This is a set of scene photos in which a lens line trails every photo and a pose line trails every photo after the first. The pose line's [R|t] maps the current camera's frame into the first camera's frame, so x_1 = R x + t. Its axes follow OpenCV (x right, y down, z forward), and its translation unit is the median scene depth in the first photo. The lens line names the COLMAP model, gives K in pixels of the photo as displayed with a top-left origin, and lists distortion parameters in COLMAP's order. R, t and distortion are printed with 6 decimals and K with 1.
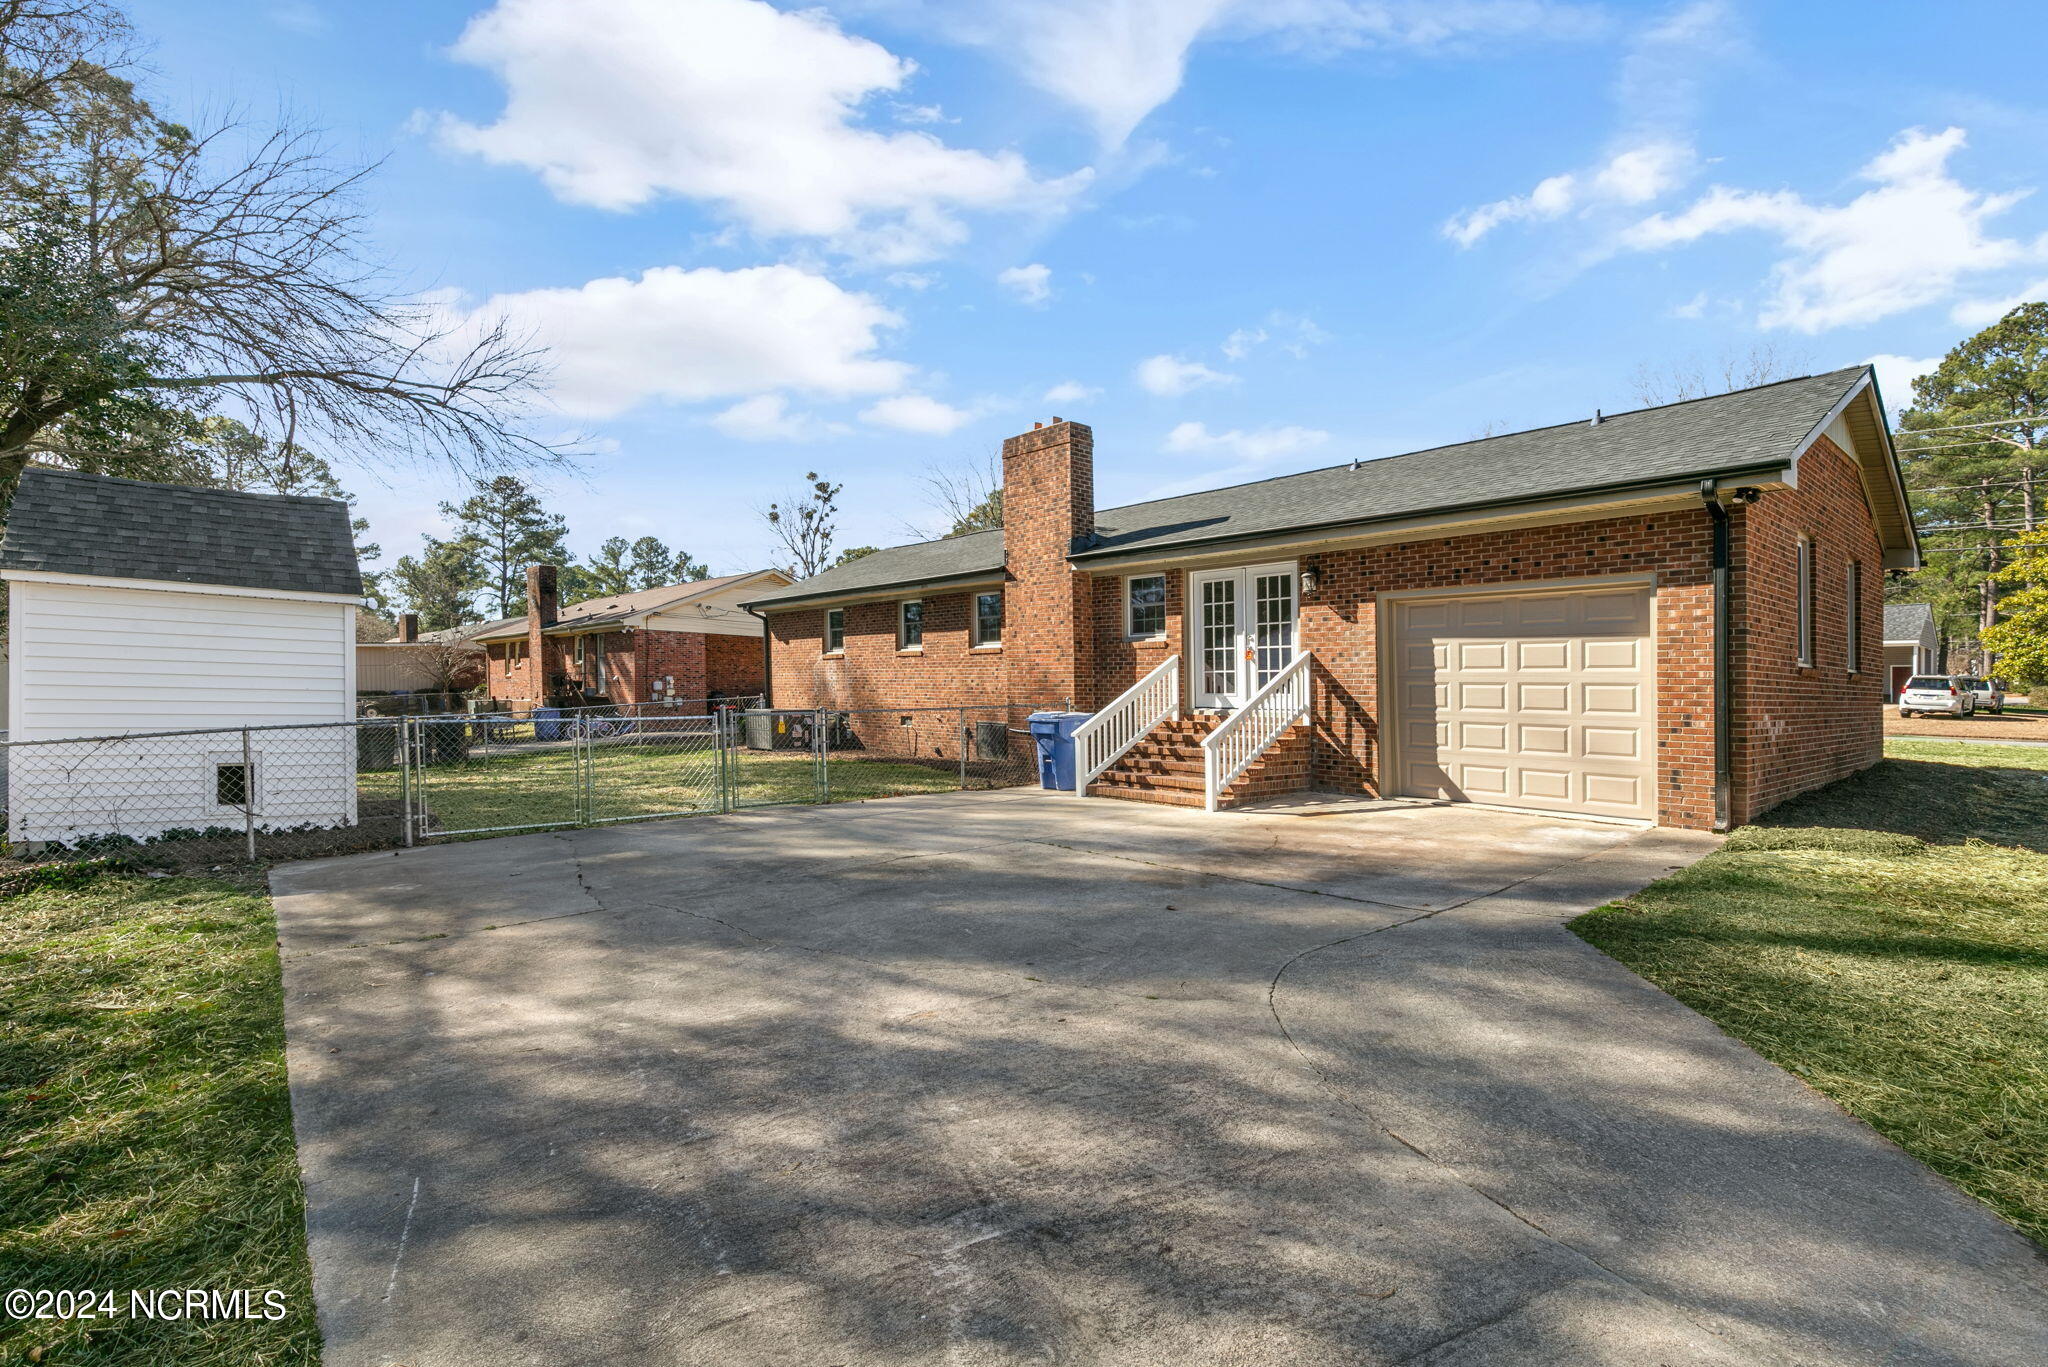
lens RADIAL K [[965.8, 0, 1039.7], [0, 965.8, 681.6], [0, 0, 1]] dist [-0.005496, -0.001800]
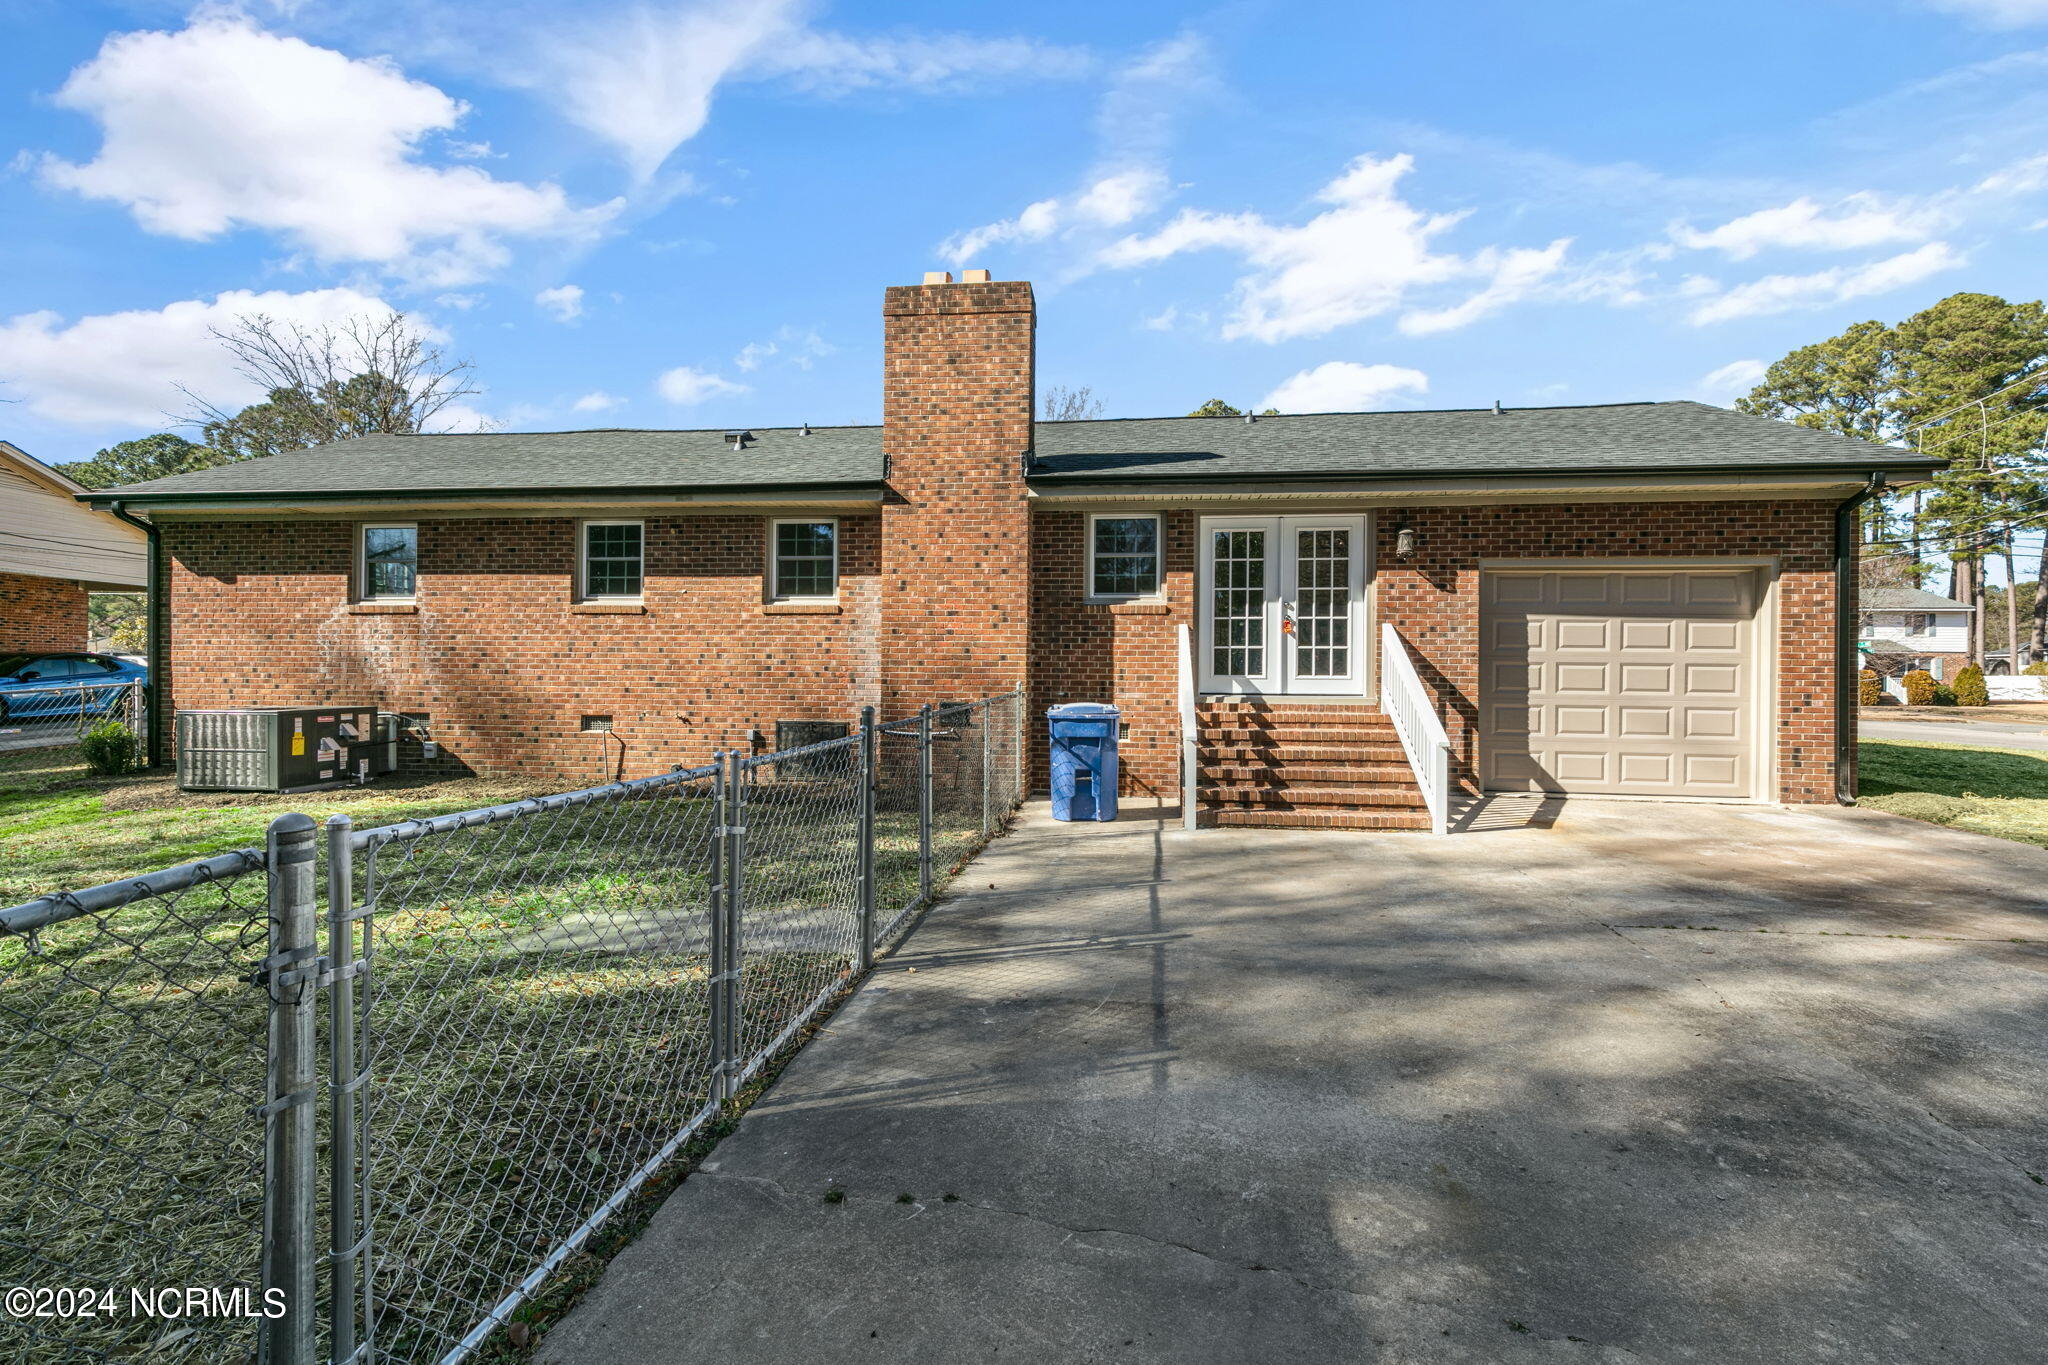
lens RADIAL K [[952.3, 0, 1029.6], [0, 952.3, 648.2], [0, 0, 1]] dist [0.002000, -0.000777]
pose [[0.755181, 0.015479, 0.655334, -0.499459], [-0.005660, 0.999838, -0.017094, 0.005001], [-0.655492, 0.009200, 0.755146, 0.595453]]
